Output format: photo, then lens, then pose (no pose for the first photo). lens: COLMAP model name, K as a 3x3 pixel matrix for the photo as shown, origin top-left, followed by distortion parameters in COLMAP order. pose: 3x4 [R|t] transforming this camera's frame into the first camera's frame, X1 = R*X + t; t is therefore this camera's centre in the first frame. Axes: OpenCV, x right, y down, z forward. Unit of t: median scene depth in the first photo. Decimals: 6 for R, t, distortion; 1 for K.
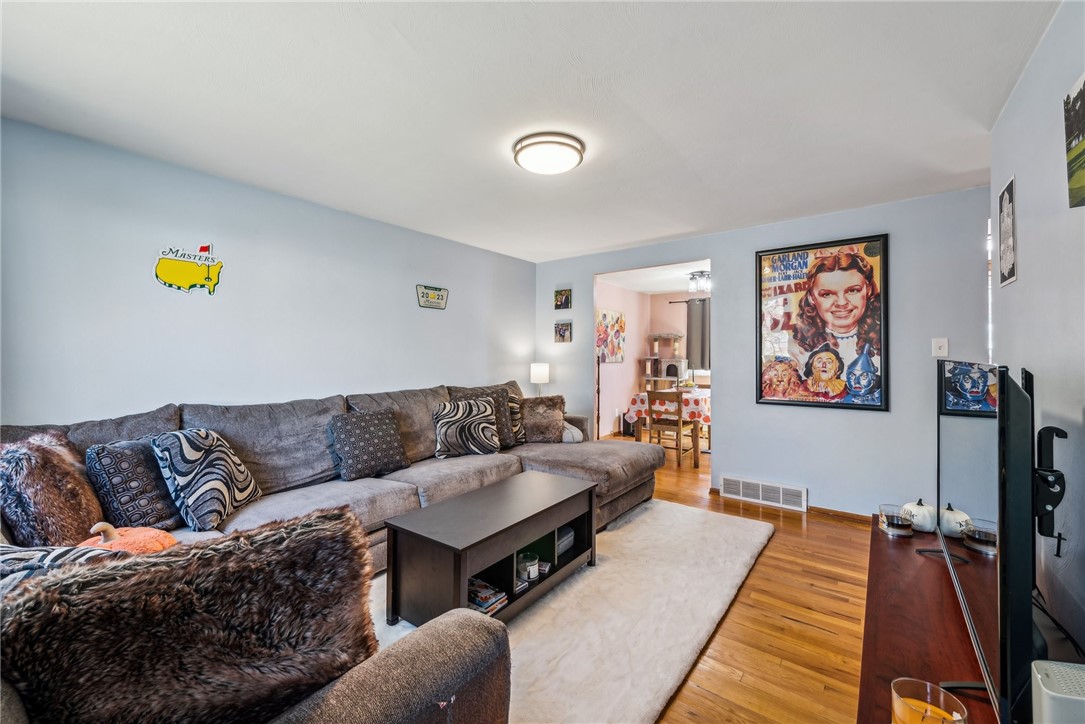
lens RADIAL K [[433.9, 0, 554.6], [0, 433.9, 360.5], [0, 0, 1]] dist [0.016008, -0.000648]
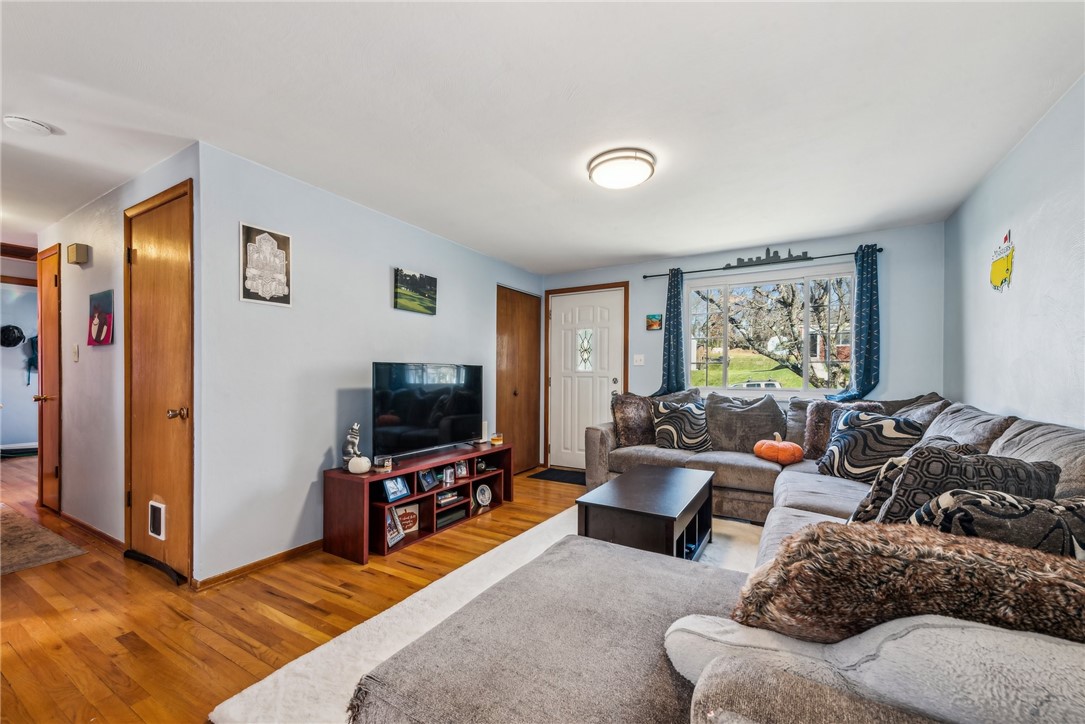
lens RADIAL K [[429.1, 0, 545.7], [0, 429.1, 377.9], [0, 0, 1]] dist [0.028864, -0.000154]
pose [[-0.994754, -0.001491, -0.102285, 0.259968], [-0.003449, 0.999814, 0.018973, 0.022396], [0.102238, 0.019227, -0.994574, 1.919154]]
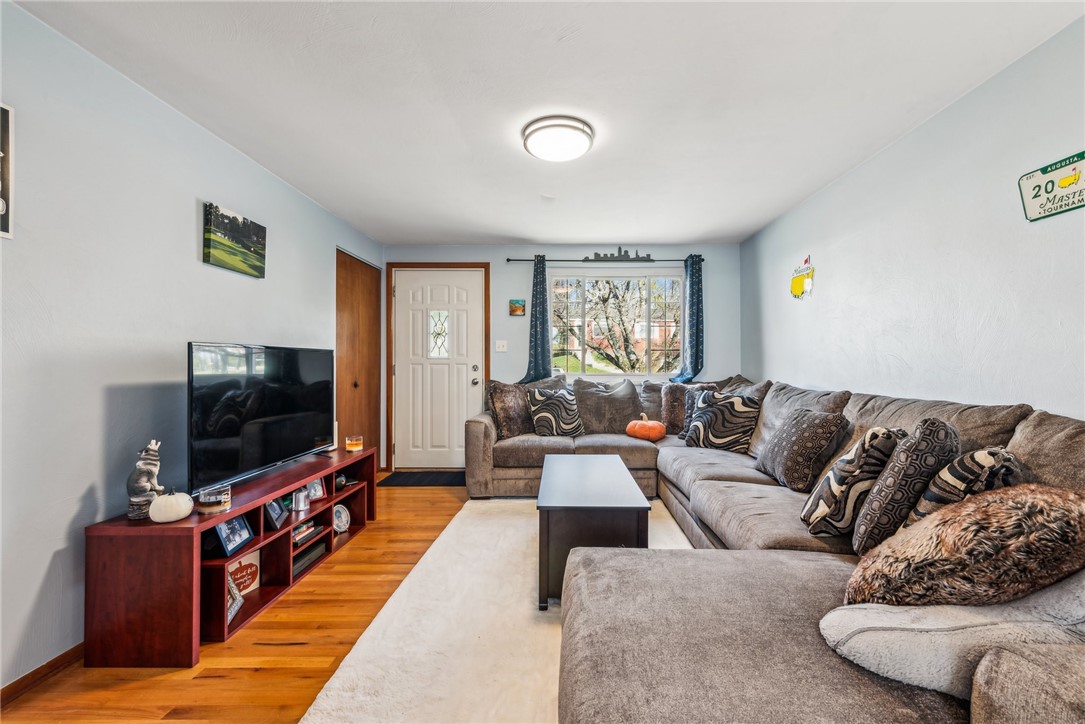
lens RADIAL K [[433.9, 0, 554.6], [0, 433.9, 360.5], [0, 0, 1]] dist [0.016008, -0.000648]
pose [[-0.814598, -0.001695, -0.580024, 0.537974], [-0.006060, 0.999966, 0.005589, 0.027305], [0.579995, 0.008068, -0.814580, 1.689528]]
